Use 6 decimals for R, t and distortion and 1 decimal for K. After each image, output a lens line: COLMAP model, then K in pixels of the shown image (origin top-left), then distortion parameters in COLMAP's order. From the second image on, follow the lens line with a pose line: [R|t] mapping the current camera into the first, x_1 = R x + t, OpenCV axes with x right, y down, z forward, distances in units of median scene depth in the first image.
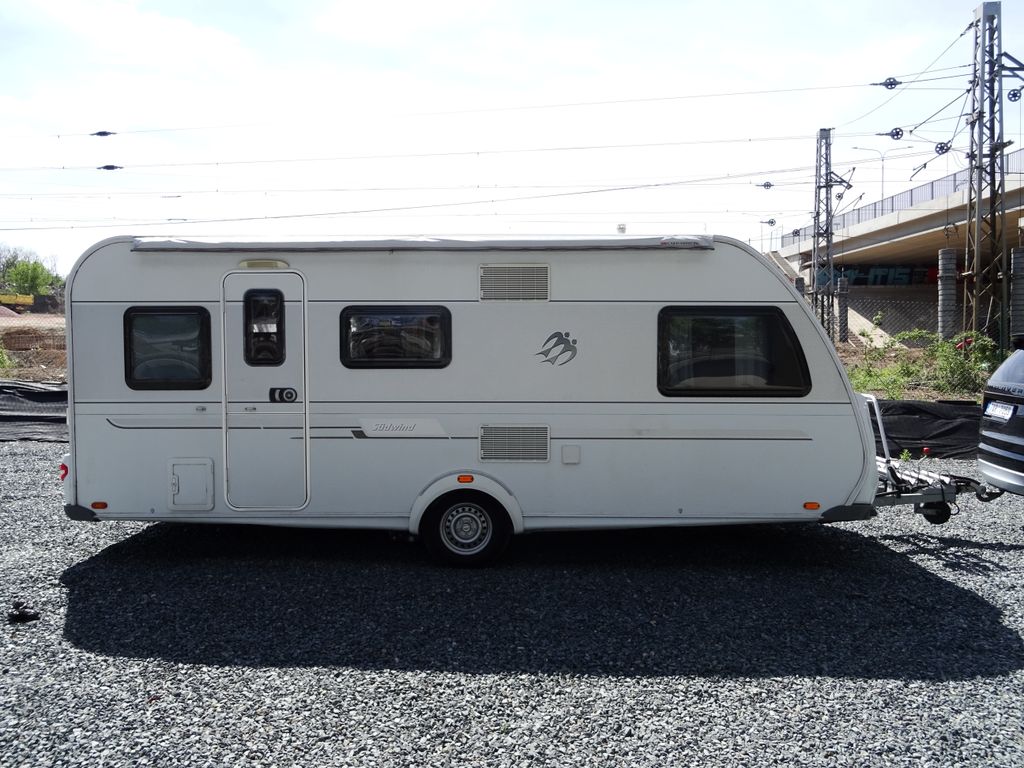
lens RADIAL K [[801.1, 0, 512.0], [0, 801.1, 384.0], [0, 0, 1]] dist [-0.009005, 0.005672]
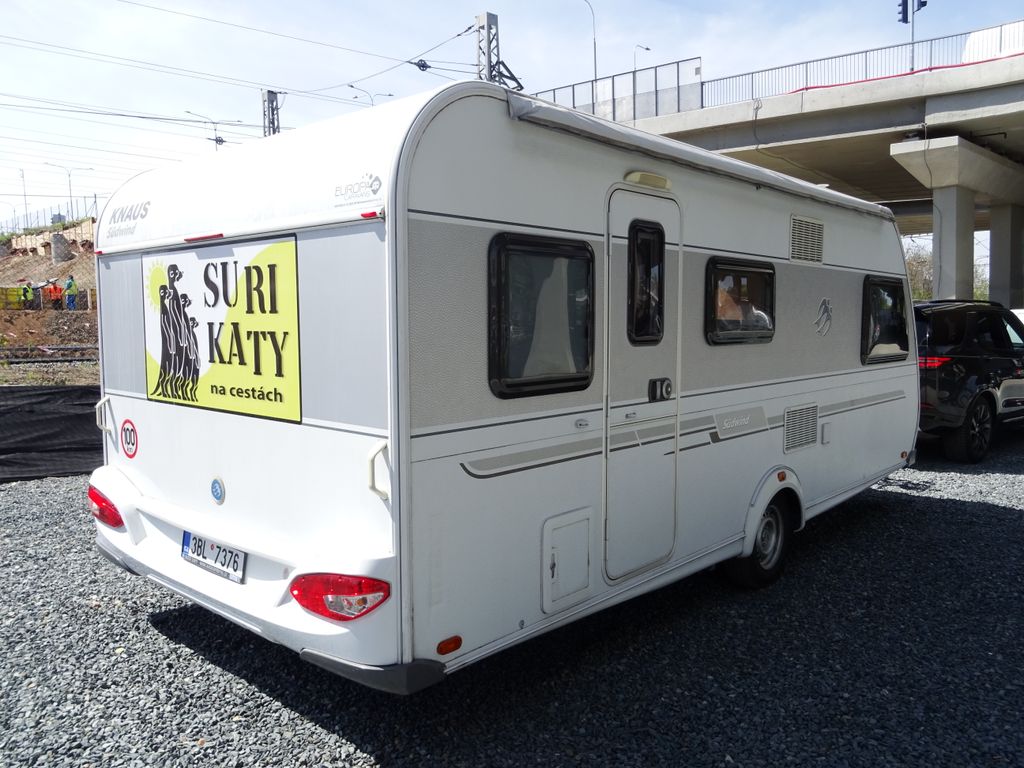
lens RADIAL K [[801.1, 0, 512.0], [0, 801.1, 384.0], [0, 0, 1]] dist [-0.009005, 0.005672]
pose [[0.663208, -0.061102, 0.745937, -0.846262], [0.031830, 0.998063, 0.053454, -0.028759], [-0.747758, -0.011707, 0.663868, 0.661503]]
